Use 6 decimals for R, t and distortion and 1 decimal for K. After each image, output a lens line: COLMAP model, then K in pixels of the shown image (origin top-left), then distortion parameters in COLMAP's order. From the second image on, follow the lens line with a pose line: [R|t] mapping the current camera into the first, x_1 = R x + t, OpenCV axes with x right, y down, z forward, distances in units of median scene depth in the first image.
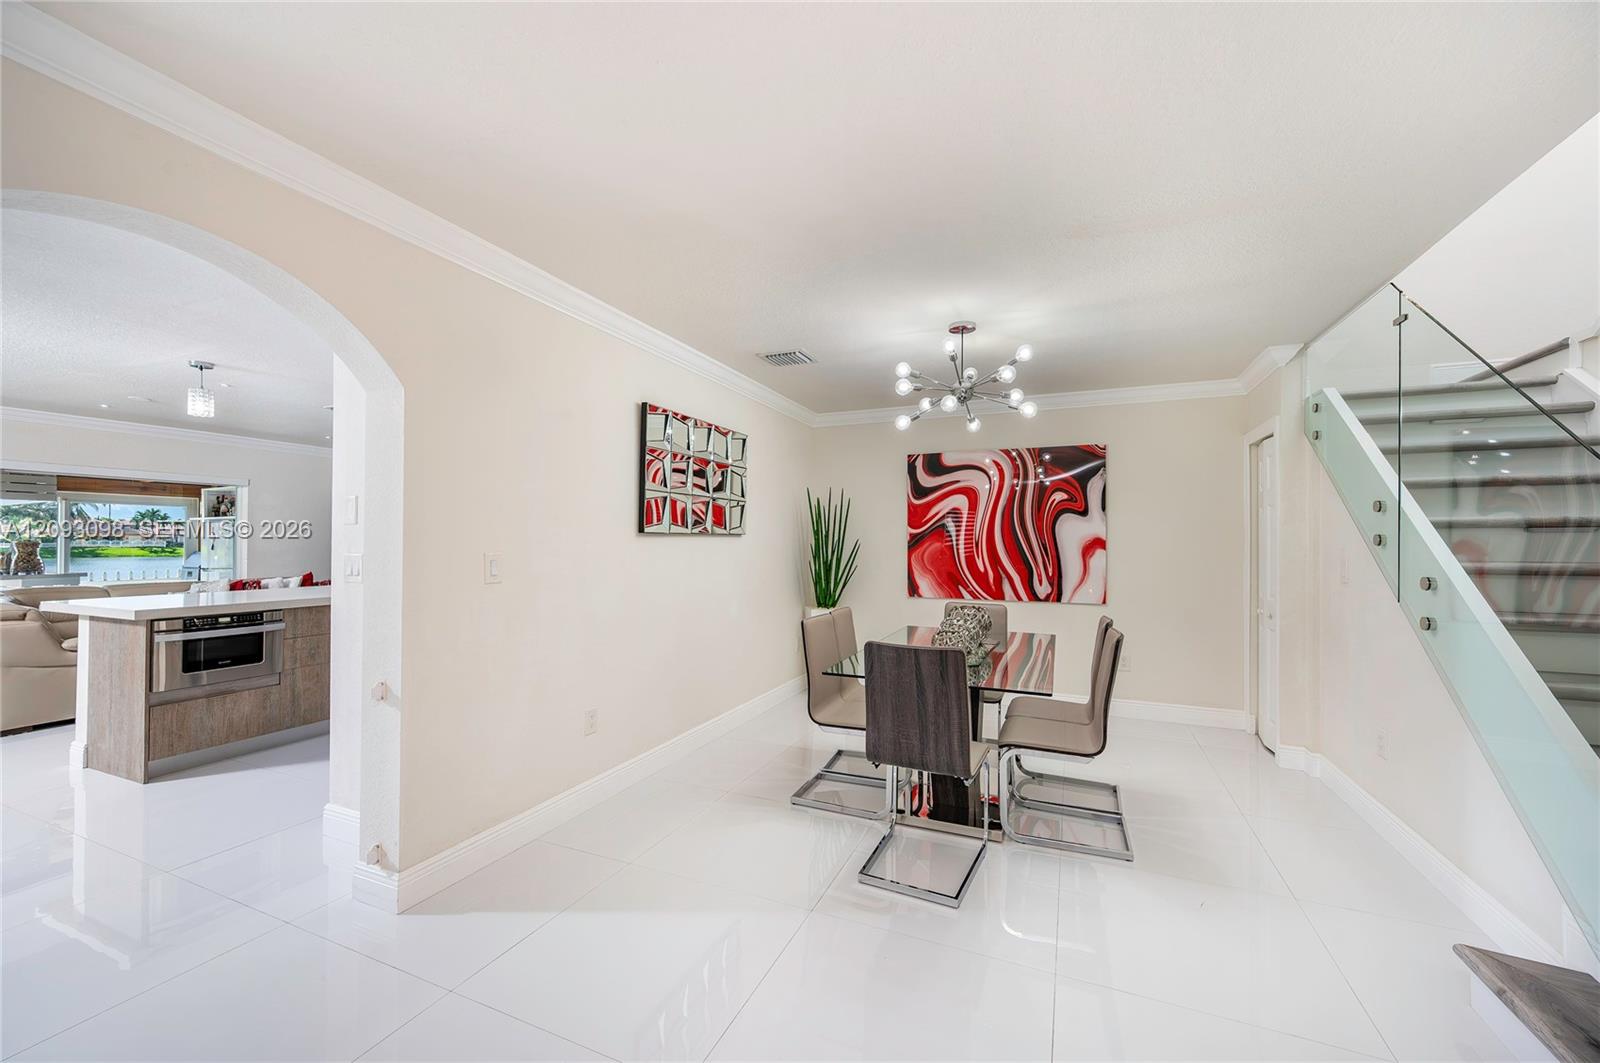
lens RADIAL K [[628.8, 0, 796.0], [0, 628.8, 538.3], [0, 0, 1]] dist [-0.000831, -0.001046]
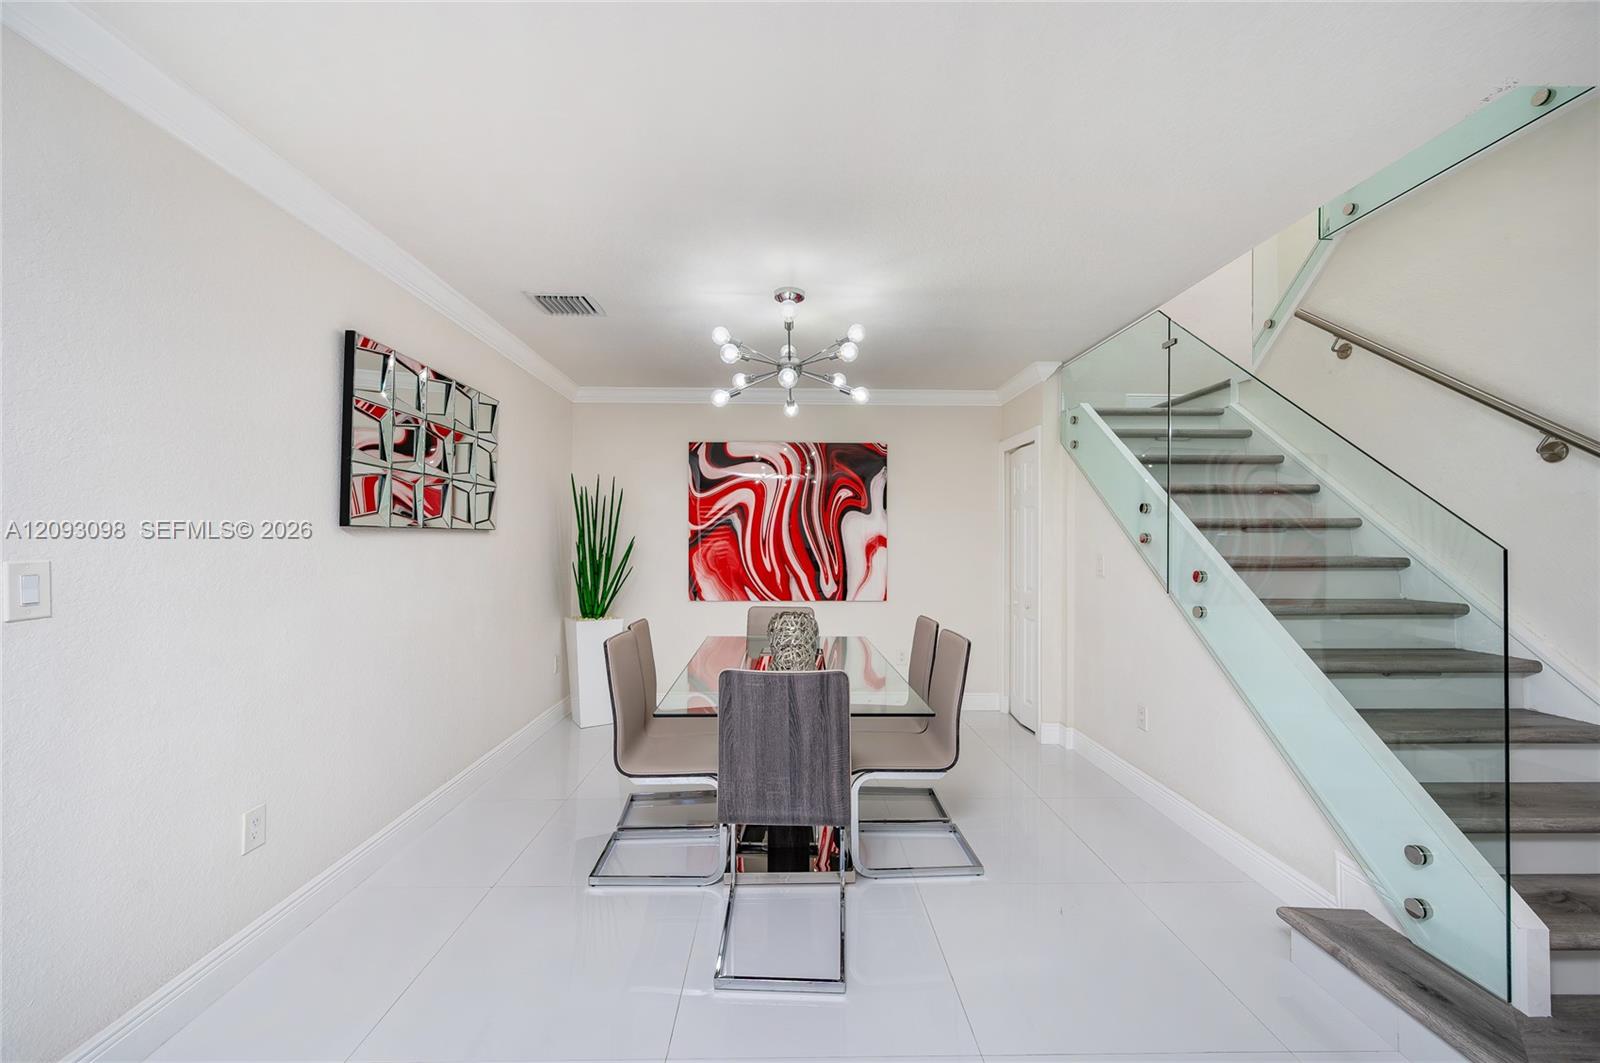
lens RADIAL K [[628.8, 0, 796.0], [0, 628.8, 535.8], [0, 0, 1]] dist [-0.000831, -0.001046]
pose [[0.907041, 0.002489, 0.421036, -0.086086], [-0.002642, 0.999996, -0.000222, 0.000350], [-0.421035, -0.000911, 0.907044, 0.178925]]
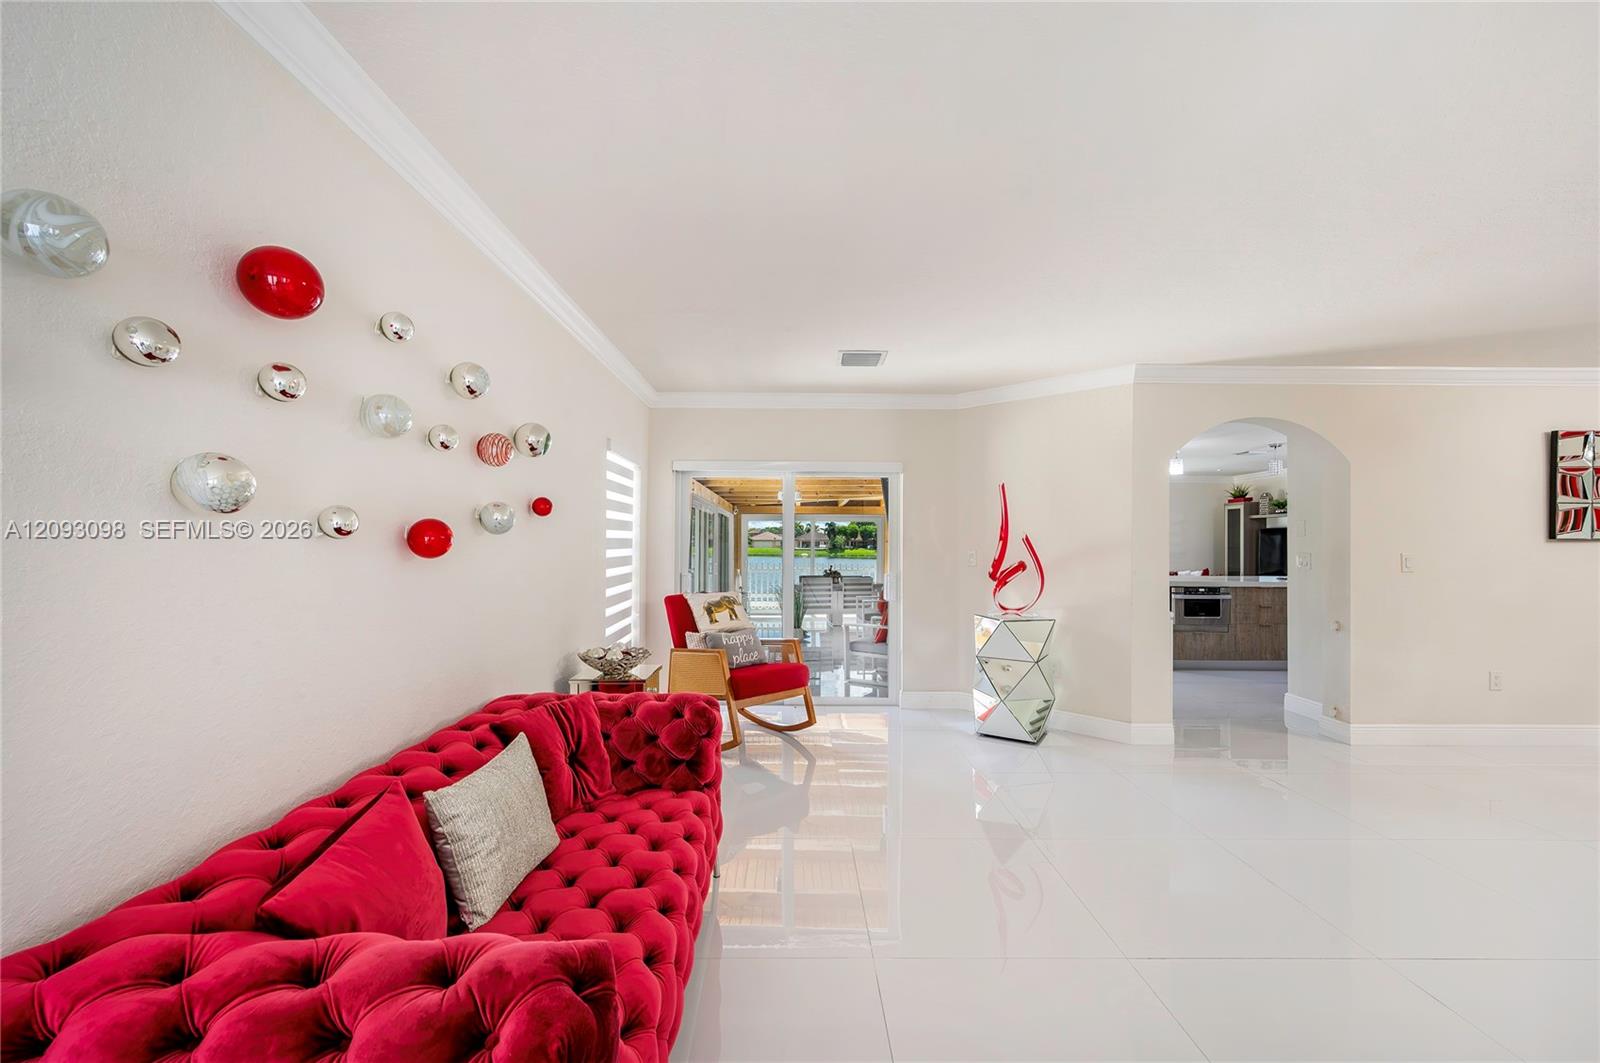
lens RADIAL K [[628.8, 0, 795.3], [0, 628.8, 538.4], [0, 0, 1]] dist [-0.000831, -0.001046]
pose [[0.402430, -0.007846, -0.915417, 0.251444], [0.000904, 0.999966, -0.008174, -0.002063], [0.915450, 0.002462, 0.402423, -0.757025]]
